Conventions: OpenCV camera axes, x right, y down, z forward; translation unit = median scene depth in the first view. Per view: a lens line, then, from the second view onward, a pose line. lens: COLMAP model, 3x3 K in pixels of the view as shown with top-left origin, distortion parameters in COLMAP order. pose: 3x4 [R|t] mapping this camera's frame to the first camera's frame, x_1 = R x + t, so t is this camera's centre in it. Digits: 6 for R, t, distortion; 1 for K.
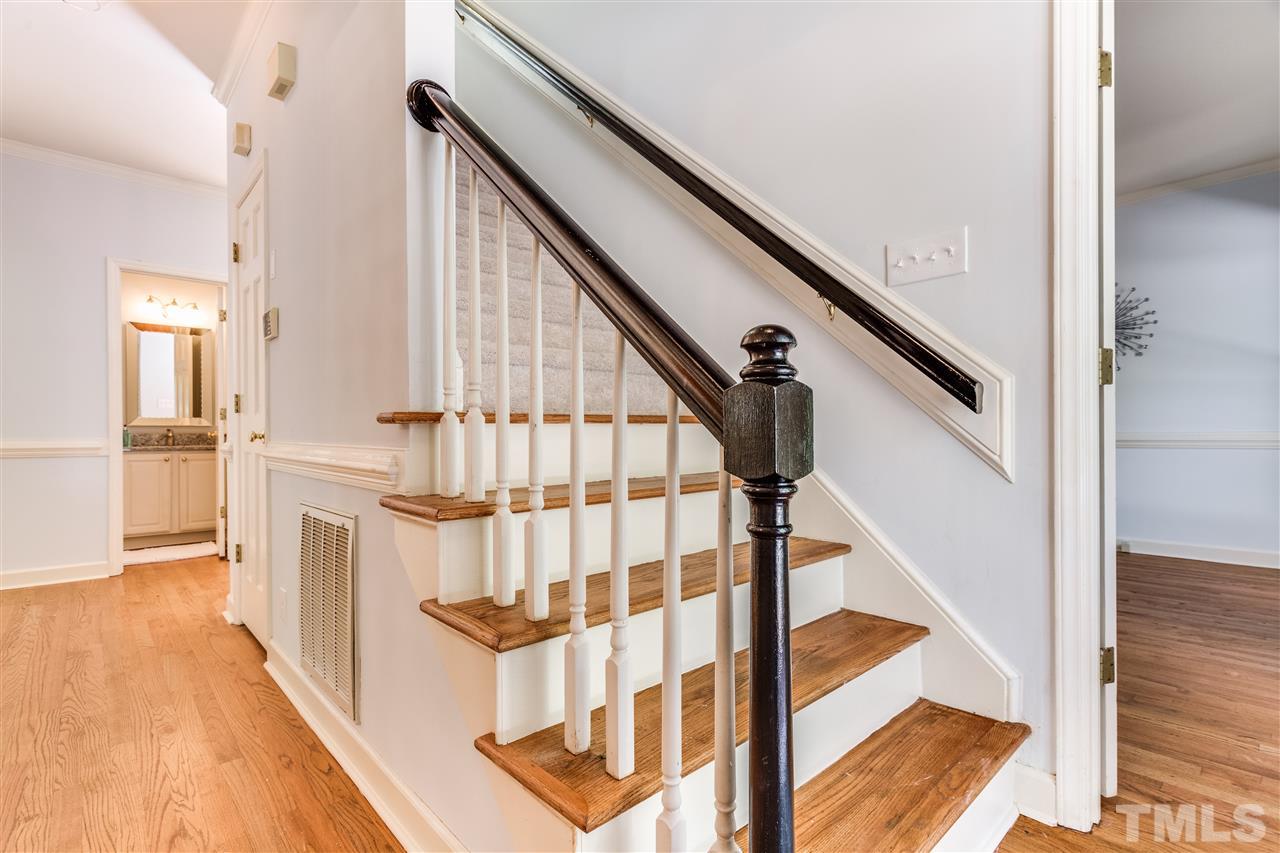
lens RADIAL K [[601.1, 0, 640.0], [0, 601.1, 426.5], [0, 0, 1]] dist [0.001918, 0.000408]
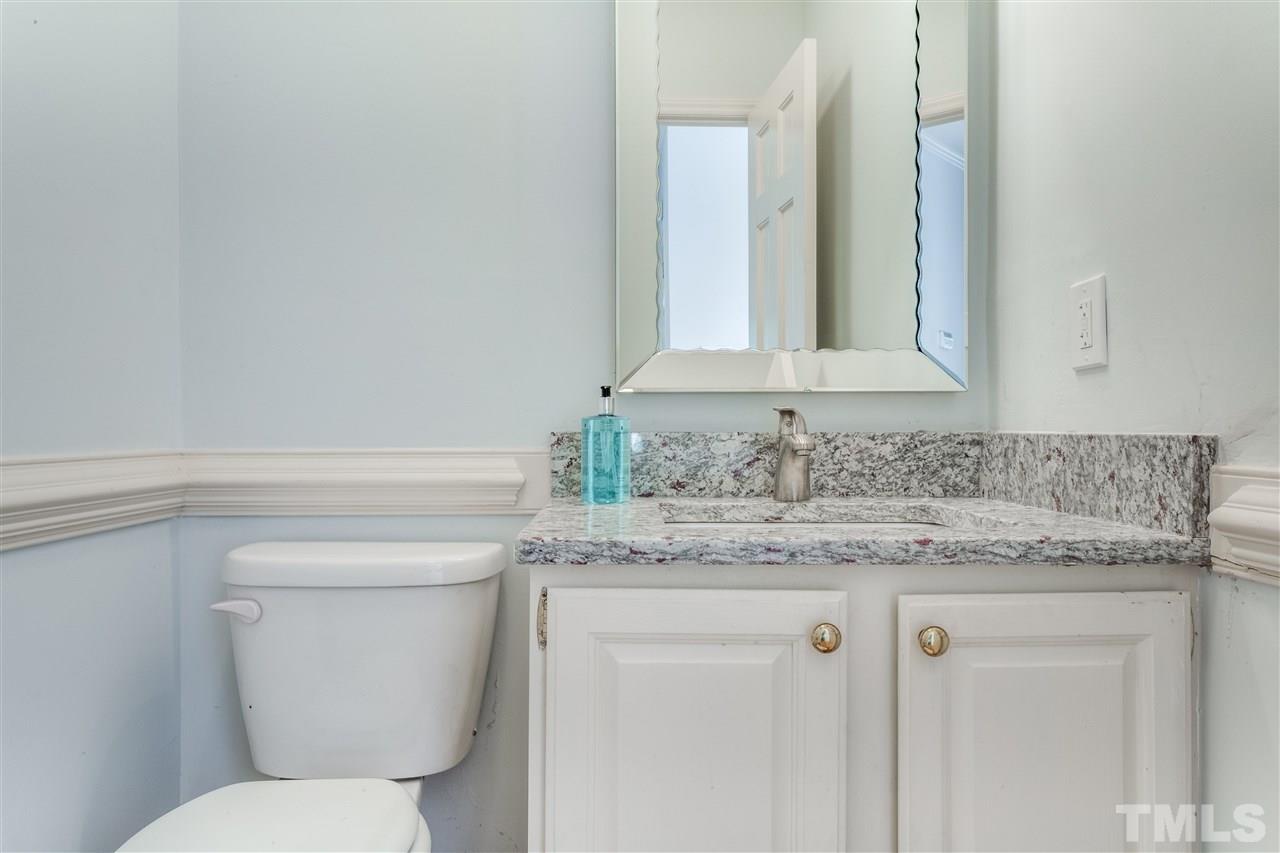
lens RADIAL K [[601.1, 0, 640.0], [0, 601.1, 426.5], [0, 0, 1]] dist [0.001918, 0.000408]
pose [[0.745944, 0.004076, -0.665997, -0.696836], [-0.002671, 0.999992, 0.003128, 0.009322], [0.666004, -0.000555, 0.745948, 0.837354]]
